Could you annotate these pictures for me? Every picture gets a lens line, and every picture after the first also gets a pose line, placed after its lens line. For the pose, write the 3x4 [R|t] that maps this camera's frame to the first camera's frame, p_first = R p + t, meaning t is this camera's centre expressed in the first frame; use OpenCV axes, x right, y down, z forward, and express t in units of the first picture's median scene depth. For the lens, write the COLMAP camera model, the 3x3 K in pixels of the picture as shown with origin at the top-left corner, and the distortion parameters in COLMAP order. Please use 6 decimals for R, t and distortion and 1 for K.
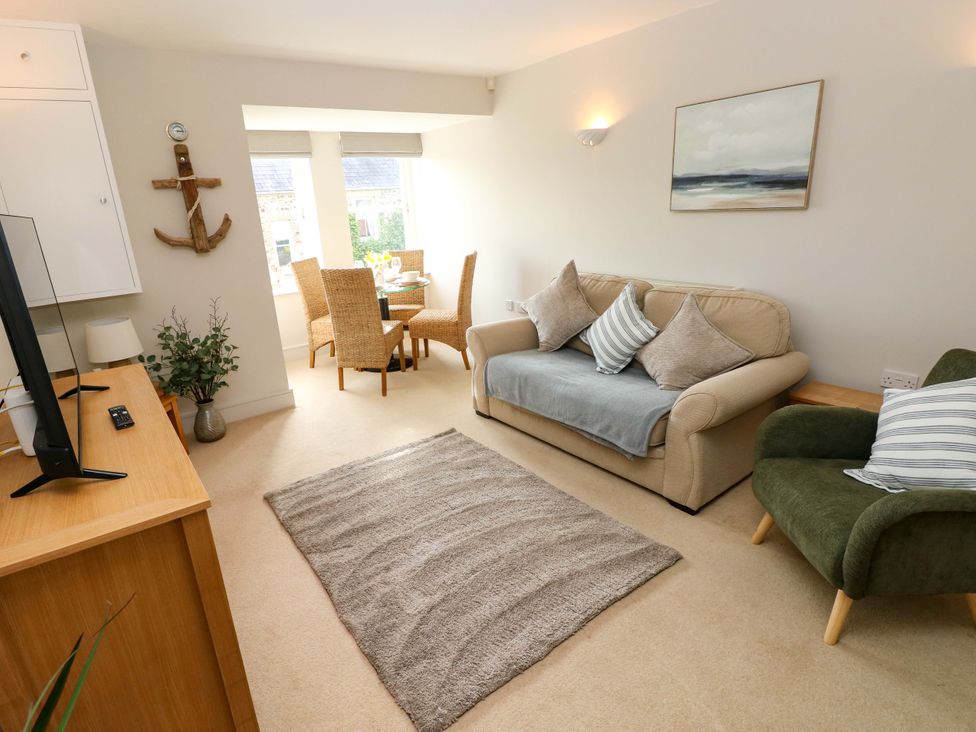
lens RADIAL K [[527.9, 0, 468.2], [0, 527.9, 375.6], [0, 0, 1]] dist [0.000403, -0.013186]
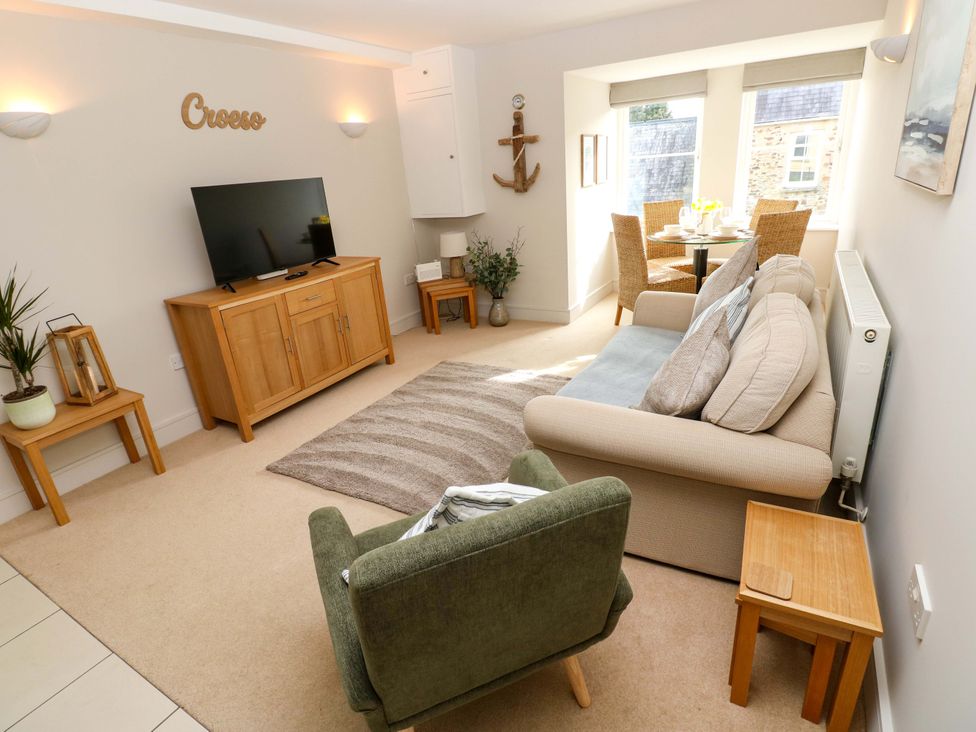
lens RADIAL K [[508.9, 0, 483.7], [0, 508.9, 357.8], [0, 0, 1]] dist [0.001630, -0.016057]
pose [[0.408494, 0.342253, -0.846165, 0.717632], [-0.235618, 0.935159, 0.264502, -0.156652], [0.881826, 0.091324, 0.462648, 0.339602]]
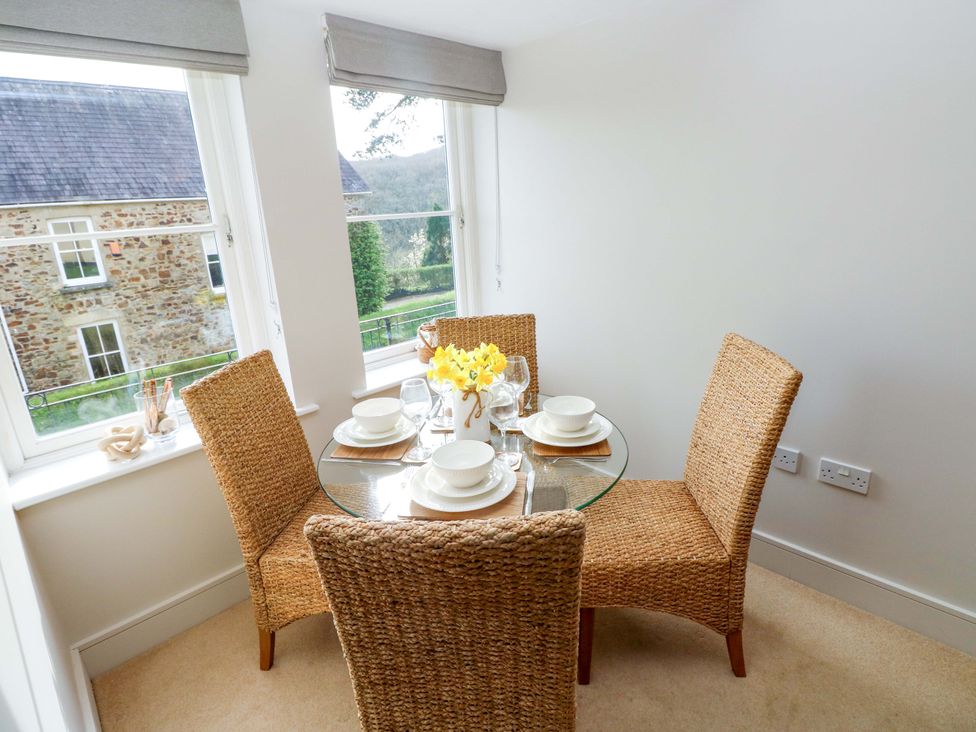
lens RADIAL K [[508.9, 0, 483.7], [0, 508.9, 357.8], [0, 0, 1]] dist [0.001630, -0.016057]
pose [[0.990224, -0.038502, 0.134068, -0.276110], [0.043597, 0.998426, -0.035279, -0.291785], [-0.132499, 0.040779, 0.990344, 0.928289]]
